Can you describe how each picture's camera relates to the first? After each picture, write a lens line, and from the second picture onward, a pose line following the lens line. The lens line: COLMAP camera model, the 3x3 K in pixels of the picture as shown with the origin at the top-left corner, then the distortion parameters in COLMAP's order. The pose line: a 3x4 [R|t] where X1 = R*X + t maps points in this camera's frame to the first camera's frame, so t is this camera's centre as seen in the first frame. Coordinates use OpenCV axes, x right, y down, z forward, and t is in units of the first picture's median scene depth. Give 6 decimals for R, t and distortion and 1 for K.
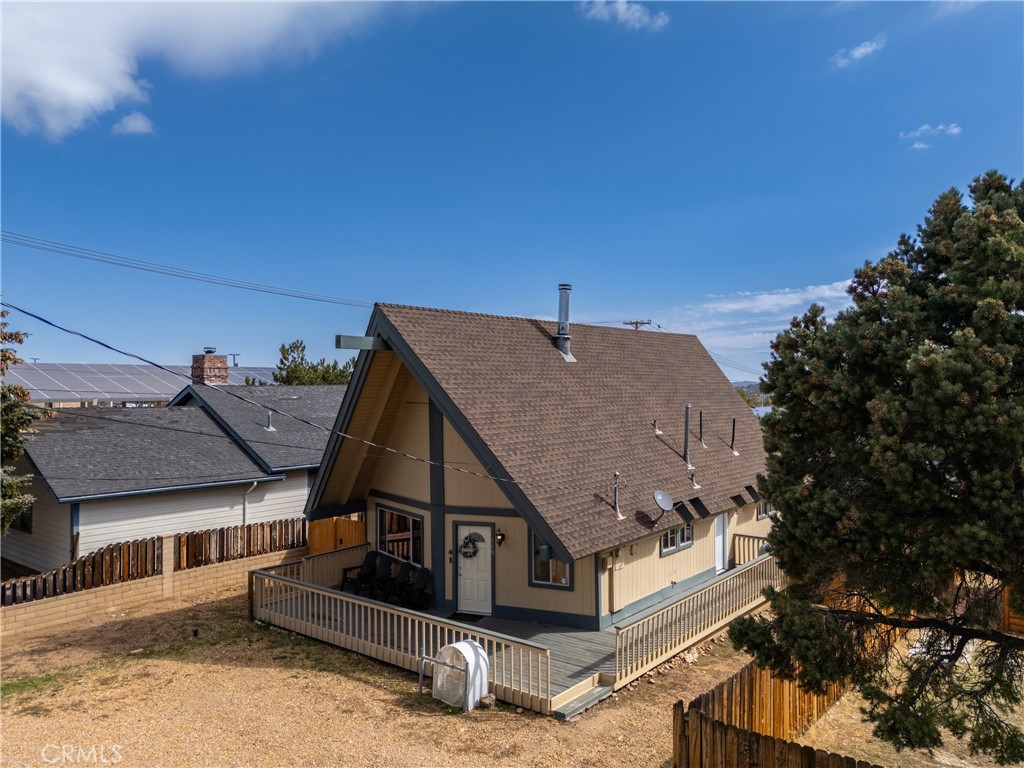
lens RADIAL K [[753.2, 0, 517.3], [0, 753.2, 387.1], [0, 0, 1]] dist [0.066223, -0.058812]
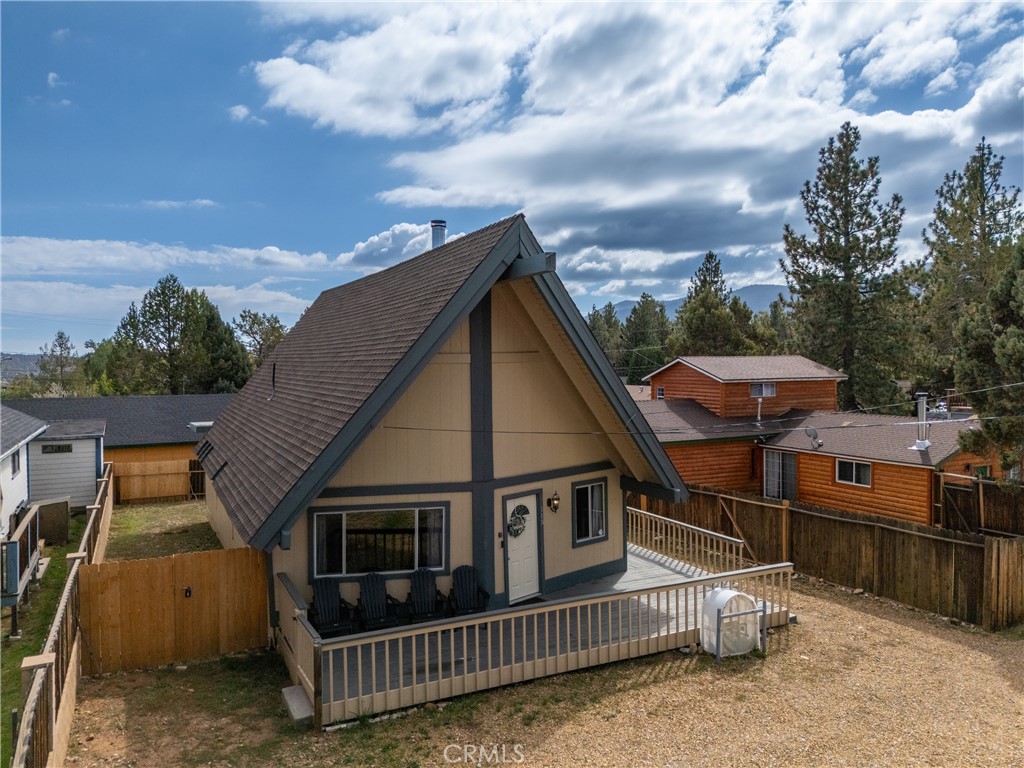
lens RADIAL K [[753.2, 0, 517.3], [0, 753.2, 387.1], [0, 0, 1]] dist [0.066223, -0.058812]
pose [[0.425173, -0.032470, 0.904529, -0.823710], [0.008861, 0.999458, 0.031712, 0.034285], [-0.905069, -0.005468, 0.425231, 0.649725]]
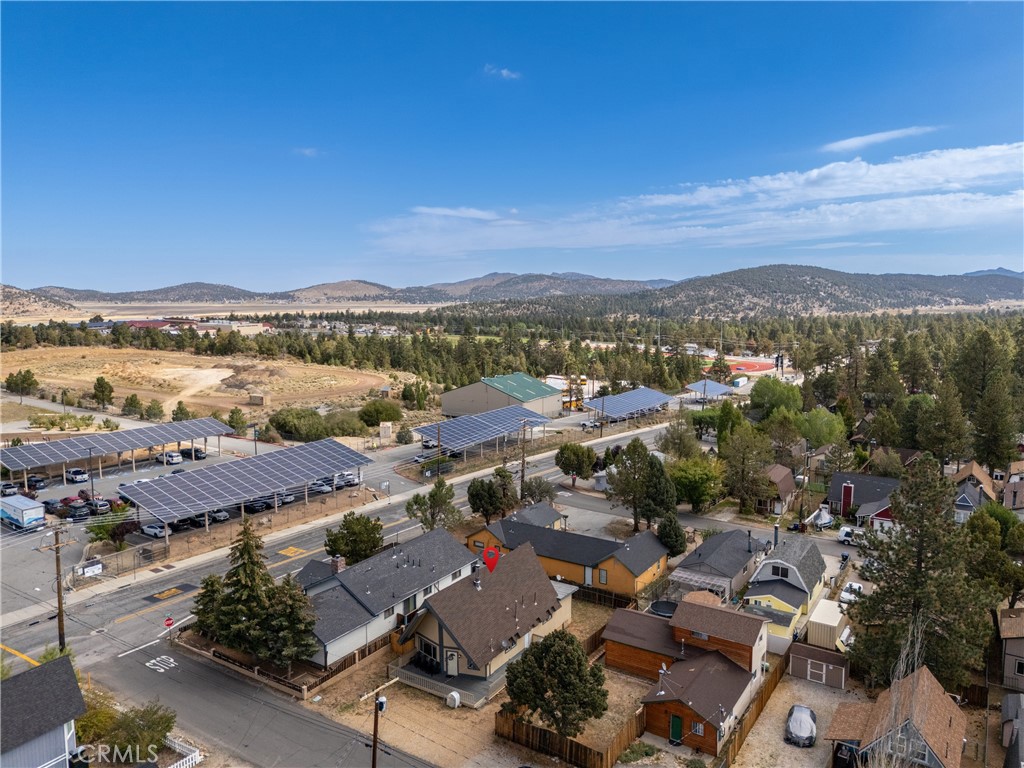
lens RADIAL K [[733.3, 0, 512.0], [0, 733.3, 384.0], [0, 0, 1]] dist [0.001196, 0.001646]
pose [[0.995296, -0.027920, 0.092773, -0.061479], [0.015888, 0.991648, 0.127993, -1.515147], [-0.095572, -0.125917, 0.987427, -2.294684]]
